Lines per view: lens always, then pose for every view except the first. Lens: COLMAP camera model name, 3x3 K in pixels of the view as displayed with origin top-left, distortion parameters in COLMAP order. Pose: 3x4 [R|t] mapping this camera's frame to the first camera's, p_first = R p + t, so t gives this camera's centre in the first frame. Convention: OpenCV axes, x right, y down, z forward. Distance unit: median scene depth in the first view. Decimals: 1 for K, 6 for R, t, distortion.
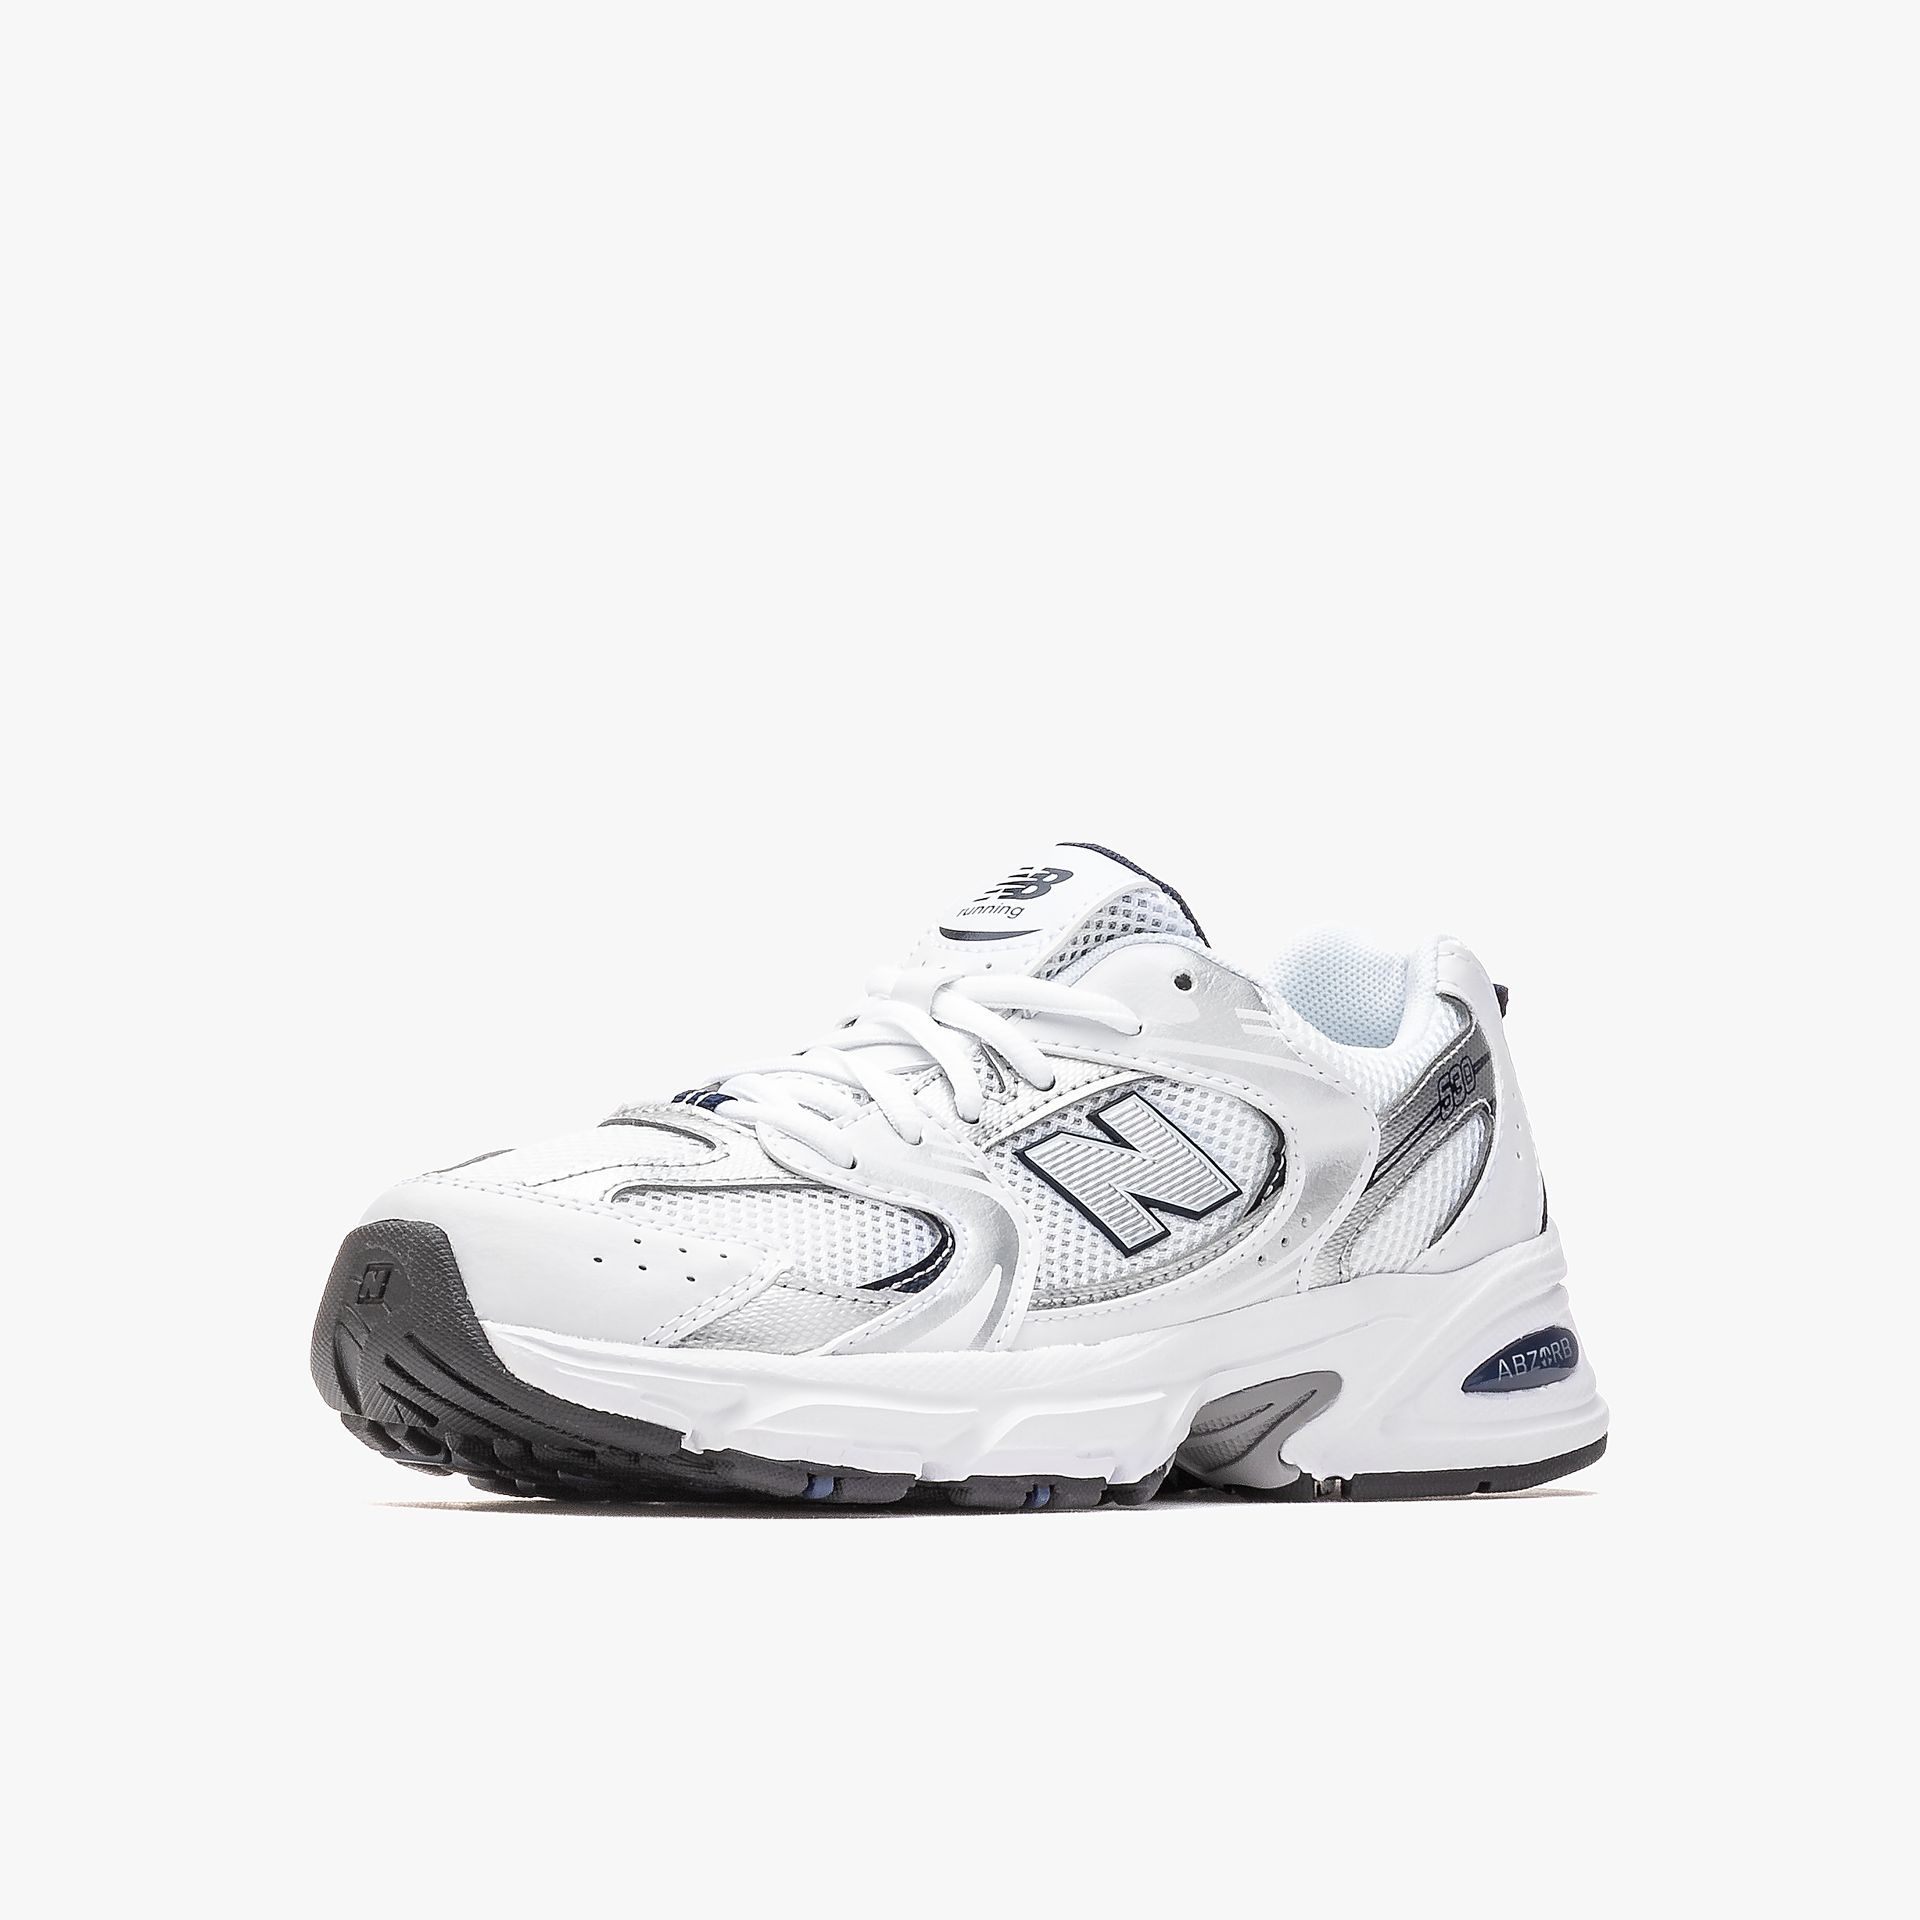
lens RADIAL K [[8576.8, 0, 960.1], [0, 8576.8, 964.2], [0, 0, 1]] dist [0.395562, 0.000000]
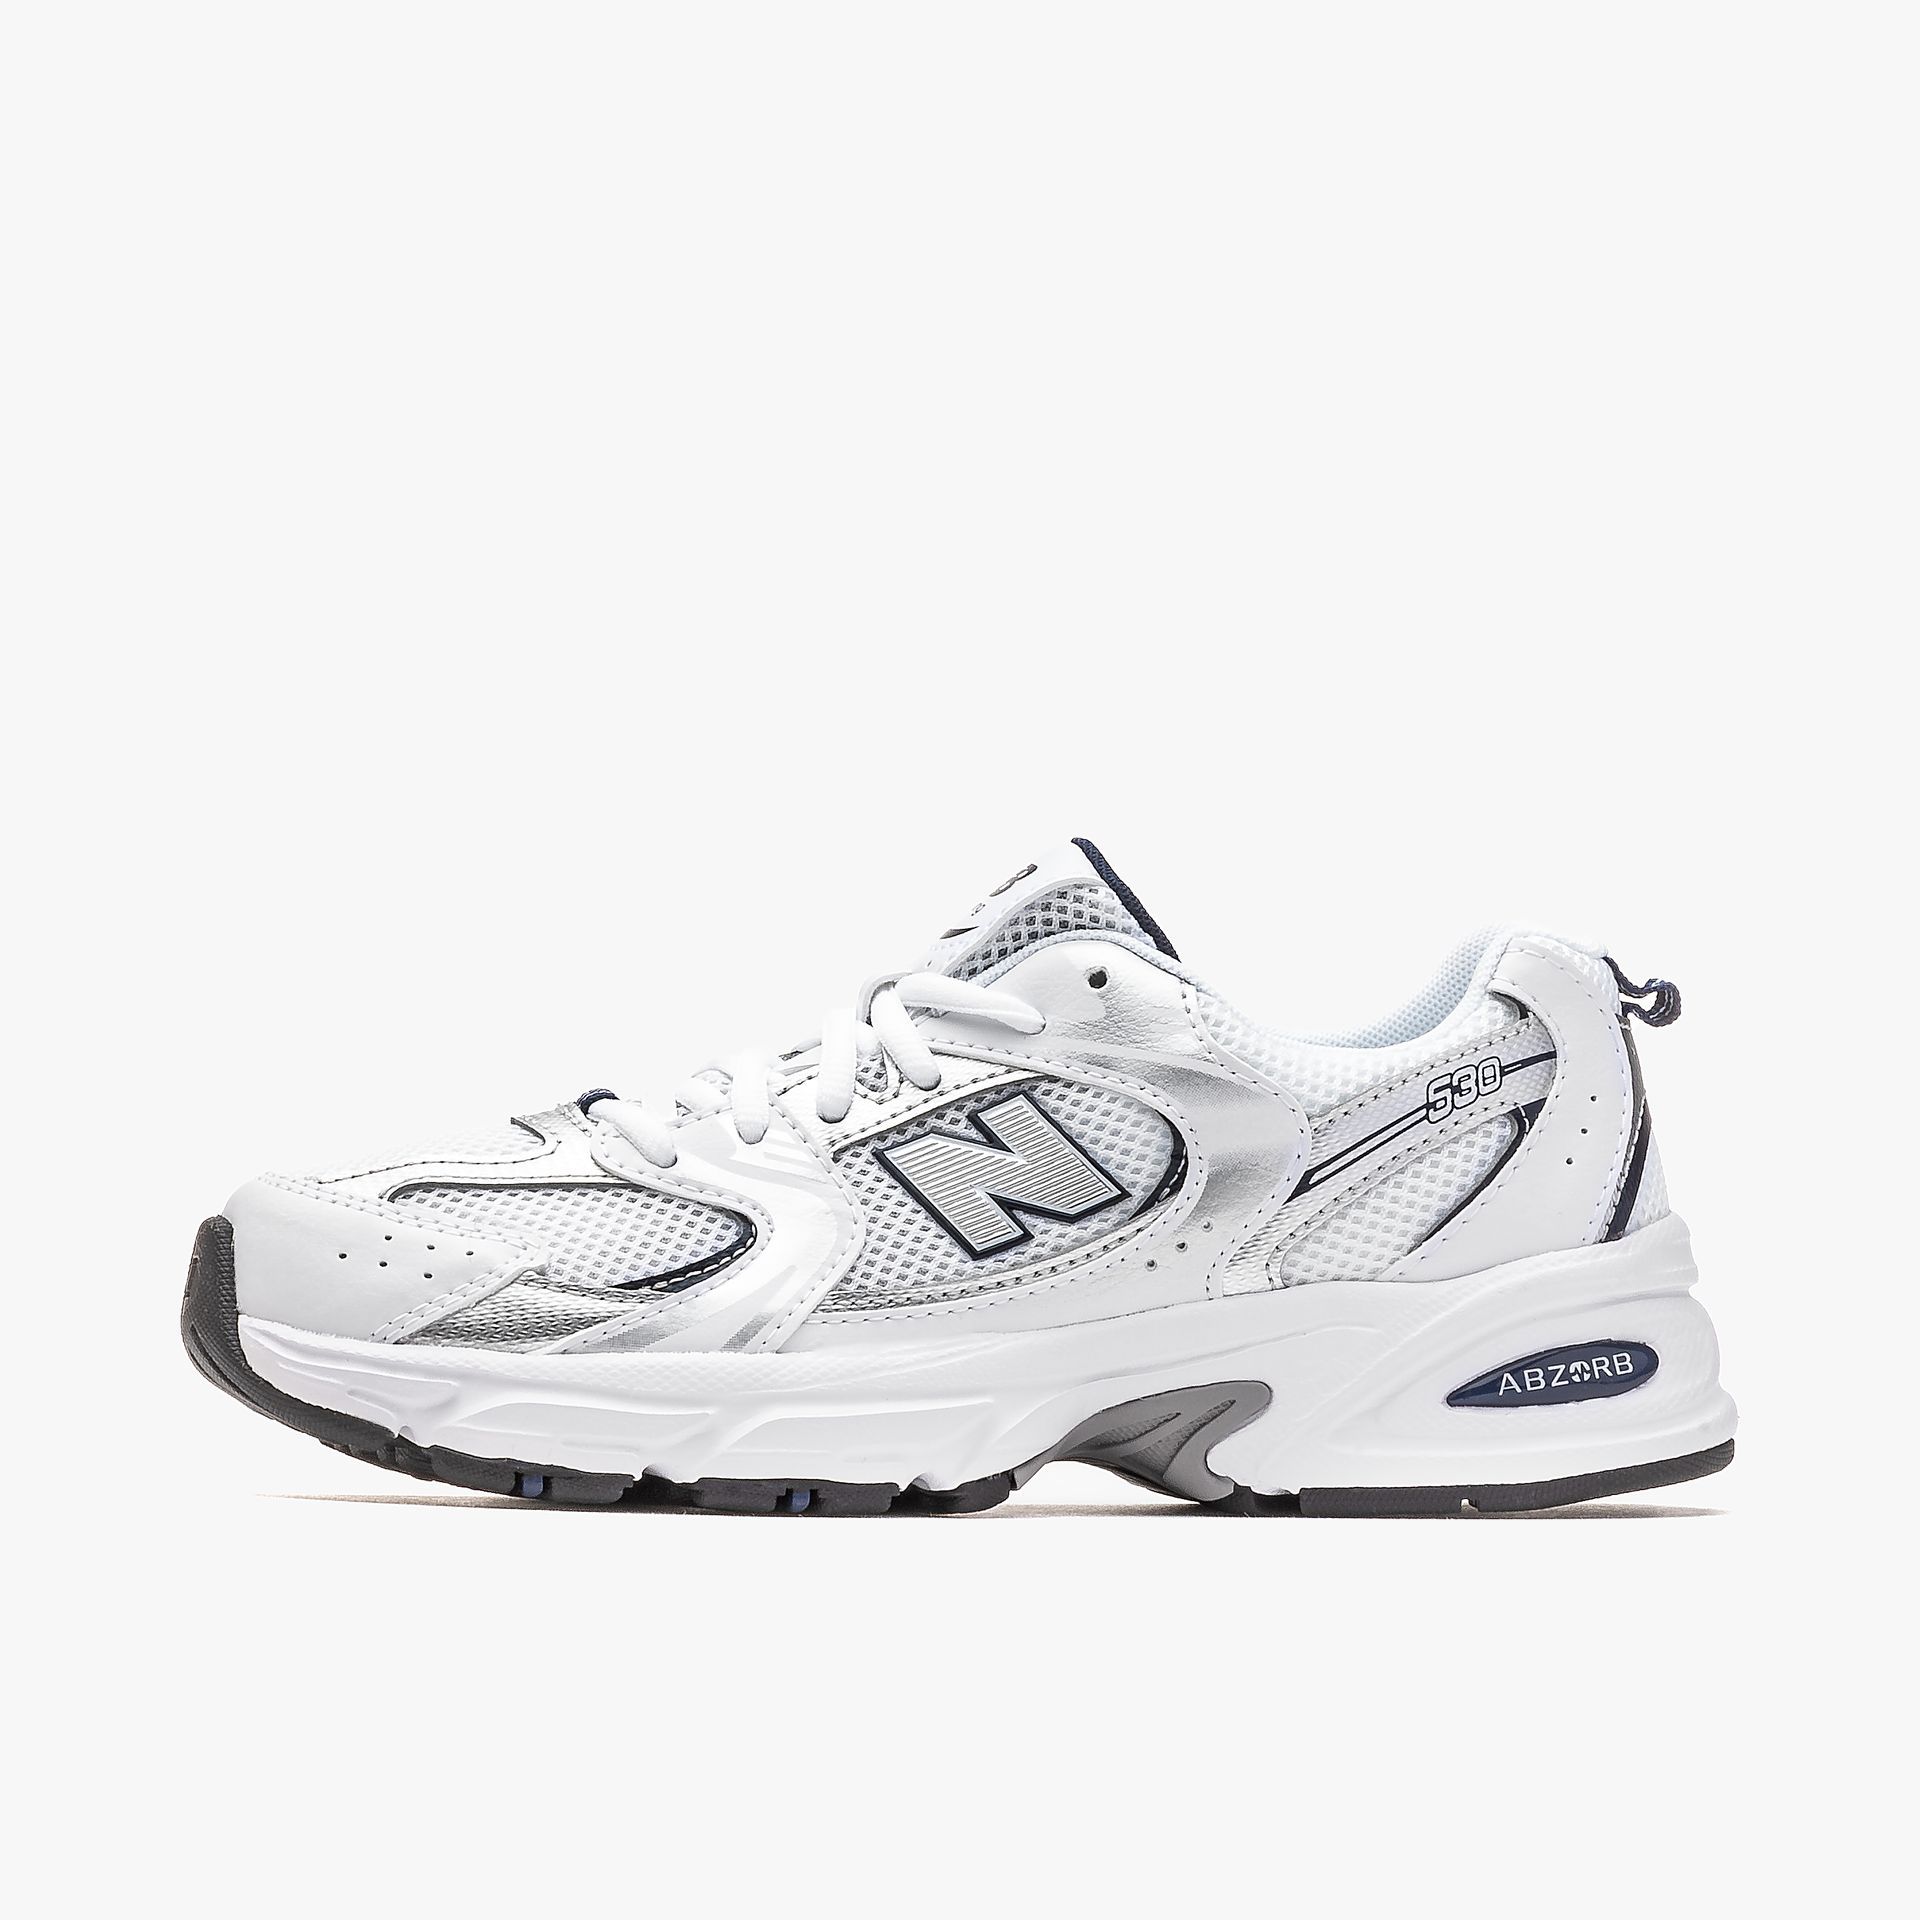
lens RADIAL K [[8576.8, 0, 960.0], [0, 8576.8, 955.8], [0, 0, 1]] dist [0.395562, 0.000000]
pose [[0.911882, -0.003842, -0.410435, 0.416333], [0.002268, 0.999988, -0.004323, 0.003609], [0.410447, 0.003011, 0.911879, 0.104841]]
